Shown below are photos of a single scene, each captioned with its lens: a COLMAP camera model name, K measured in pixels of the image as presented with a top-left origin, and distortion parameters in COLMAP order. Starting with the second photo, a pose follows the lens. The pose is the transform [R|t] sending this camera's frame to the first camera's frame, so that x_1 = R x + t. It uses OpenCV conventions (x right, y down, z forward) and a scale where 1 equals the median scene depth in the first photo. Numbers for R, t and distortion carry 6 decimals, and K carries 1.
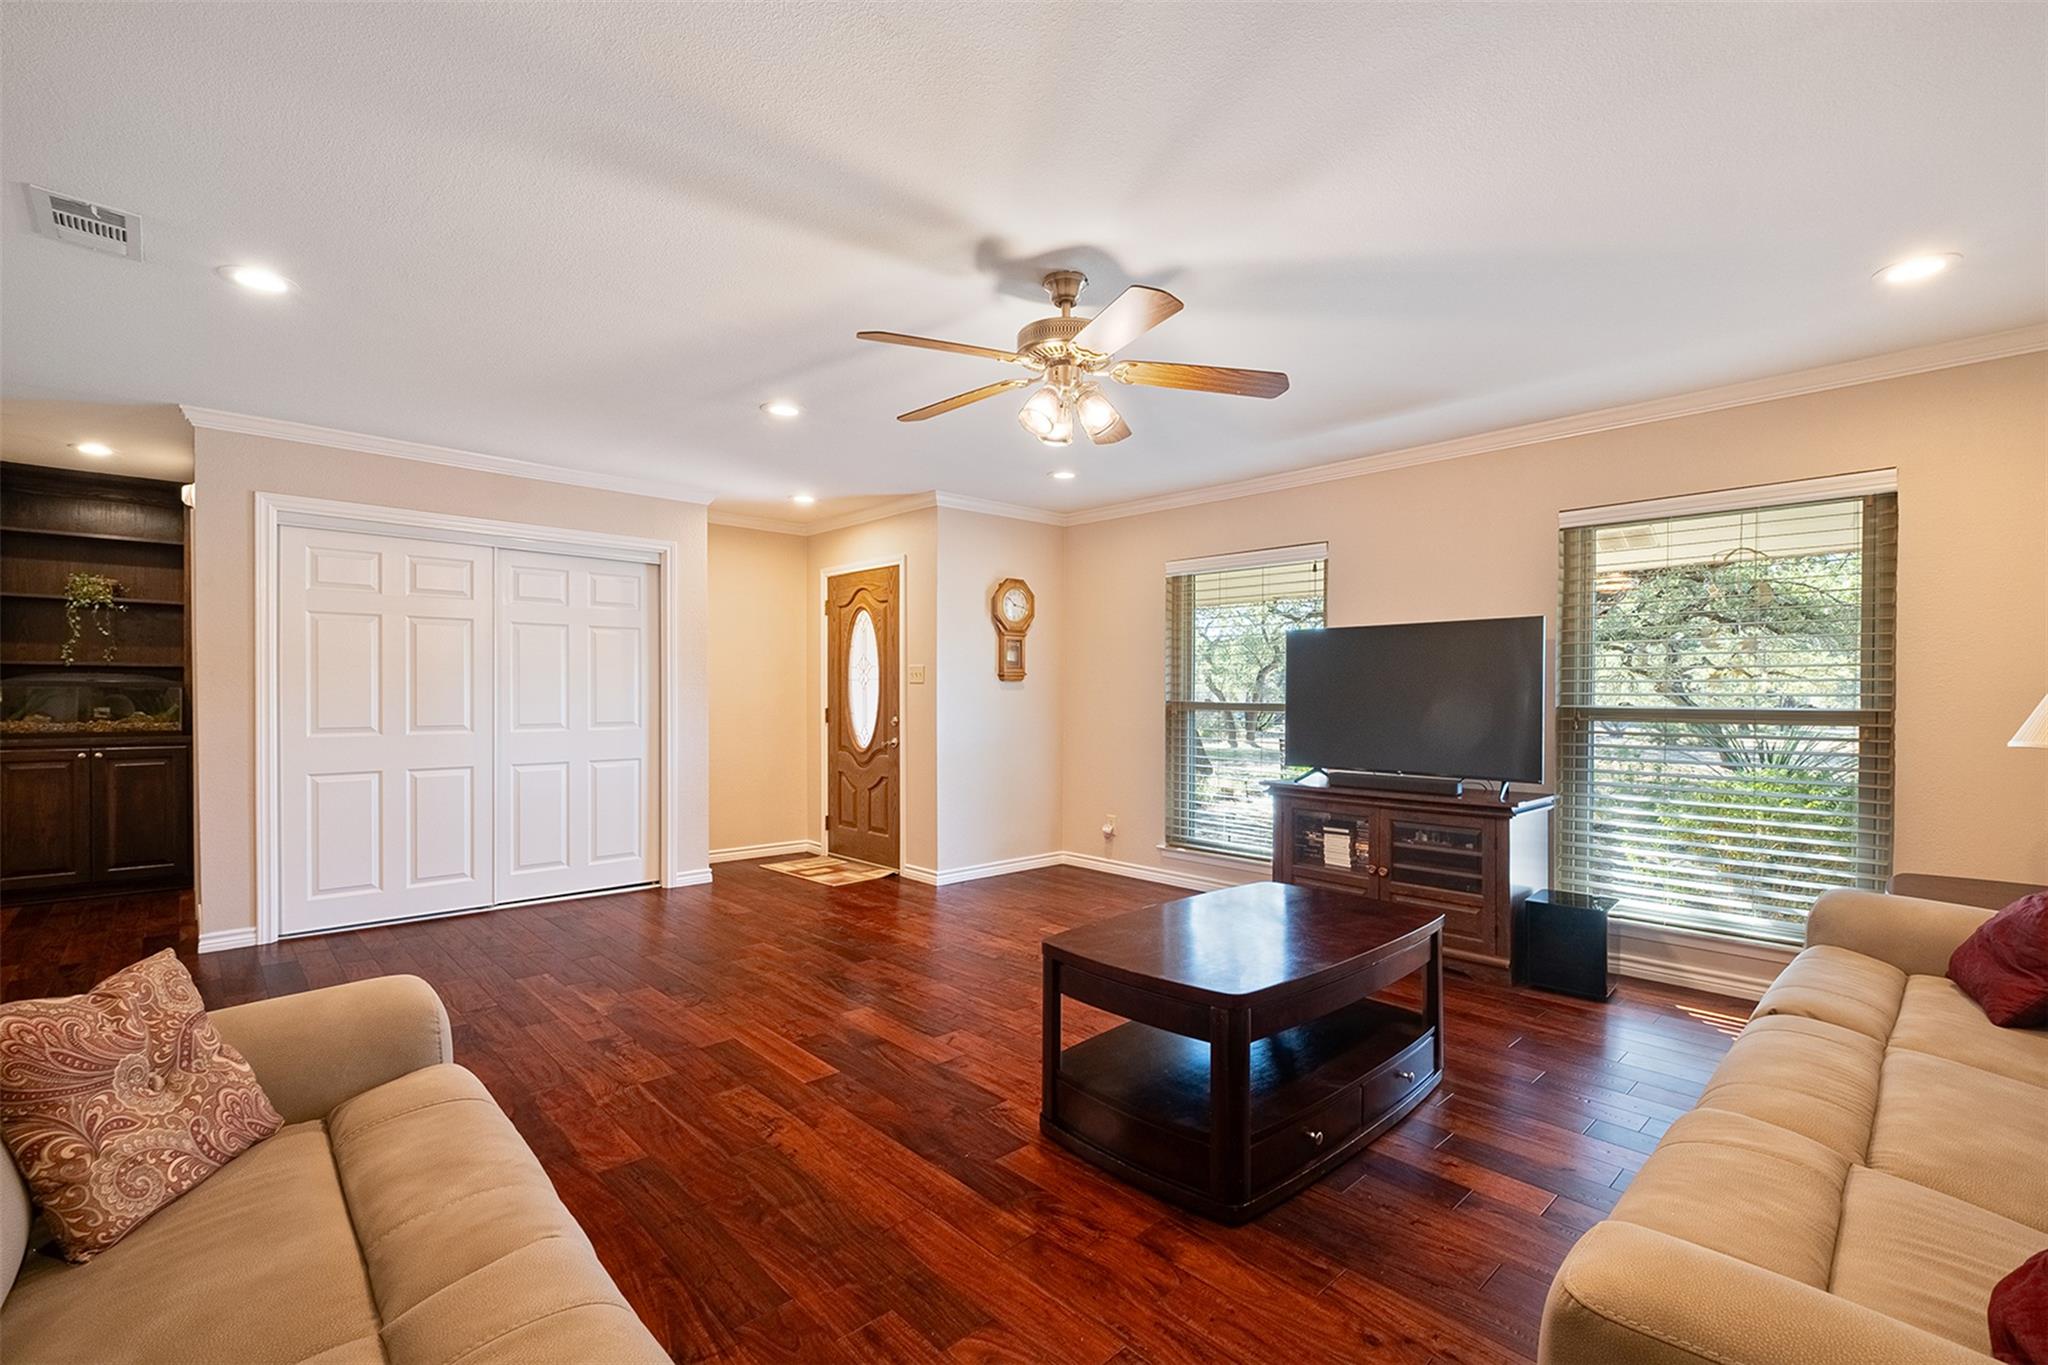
lens RADIAL K [[894.3, 0, 1024.0], [0, 894.3, 682.5], [0, 0, 1]] dist [0.000215, -0.000033]
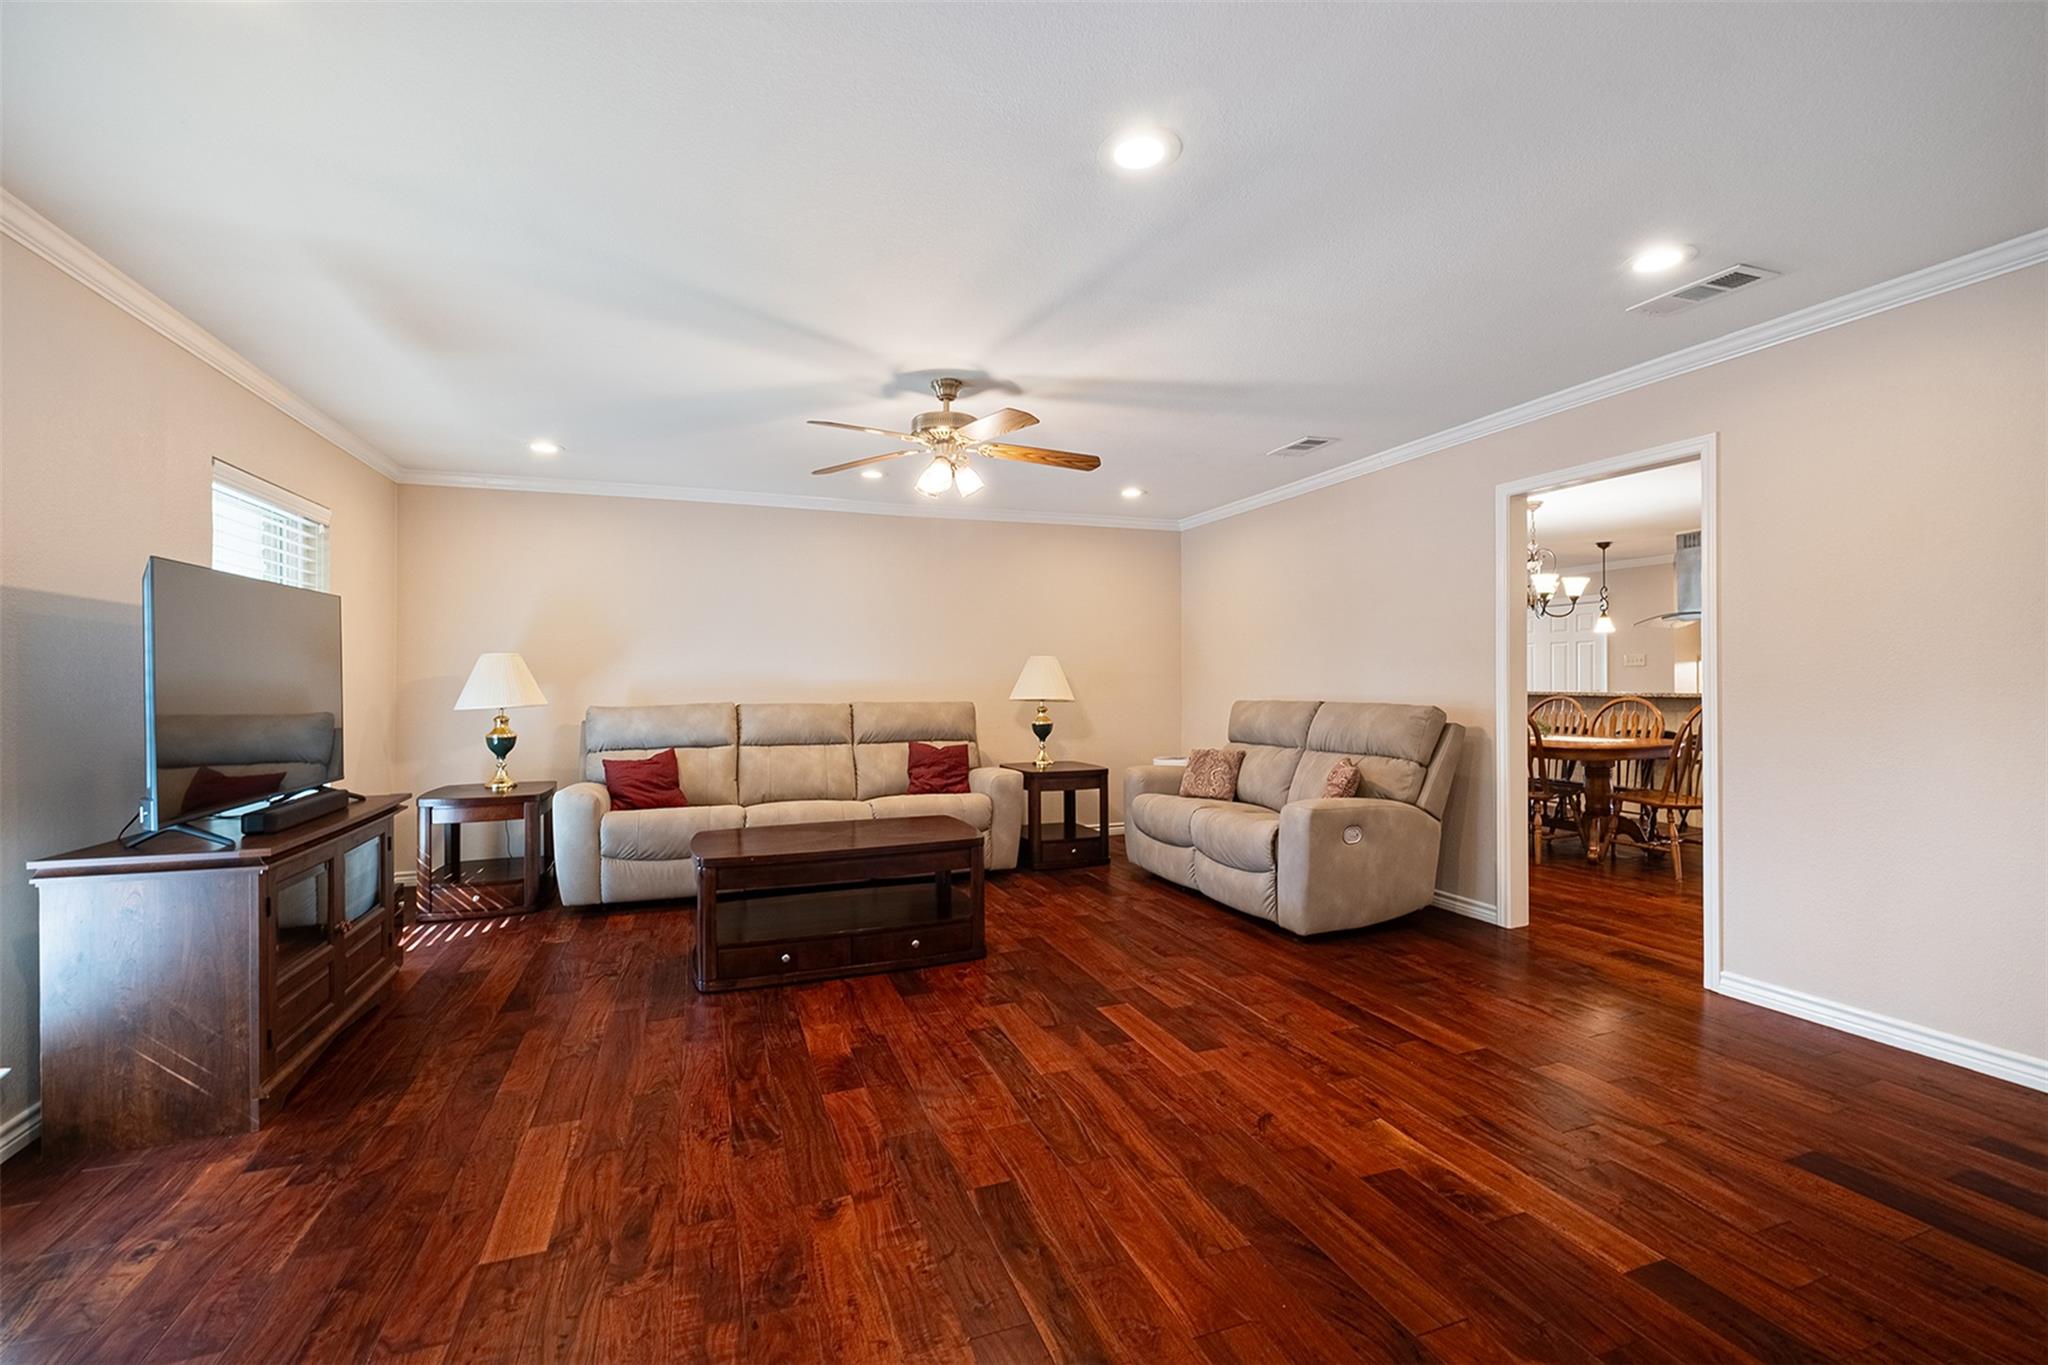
lens RADIAL K [[894.3, 0, 1024.0], [0, 894.3, 682.5], [0, 0, 1]] dist [0.000215, -0.000033]
pose [[-0.918453, 0.001511, 0.395528, -0.601036], [-0.000233, 0.999990, -0.004360, 0.022798], [-0.395531, -0.004096, -0.918444, 2.185374]]
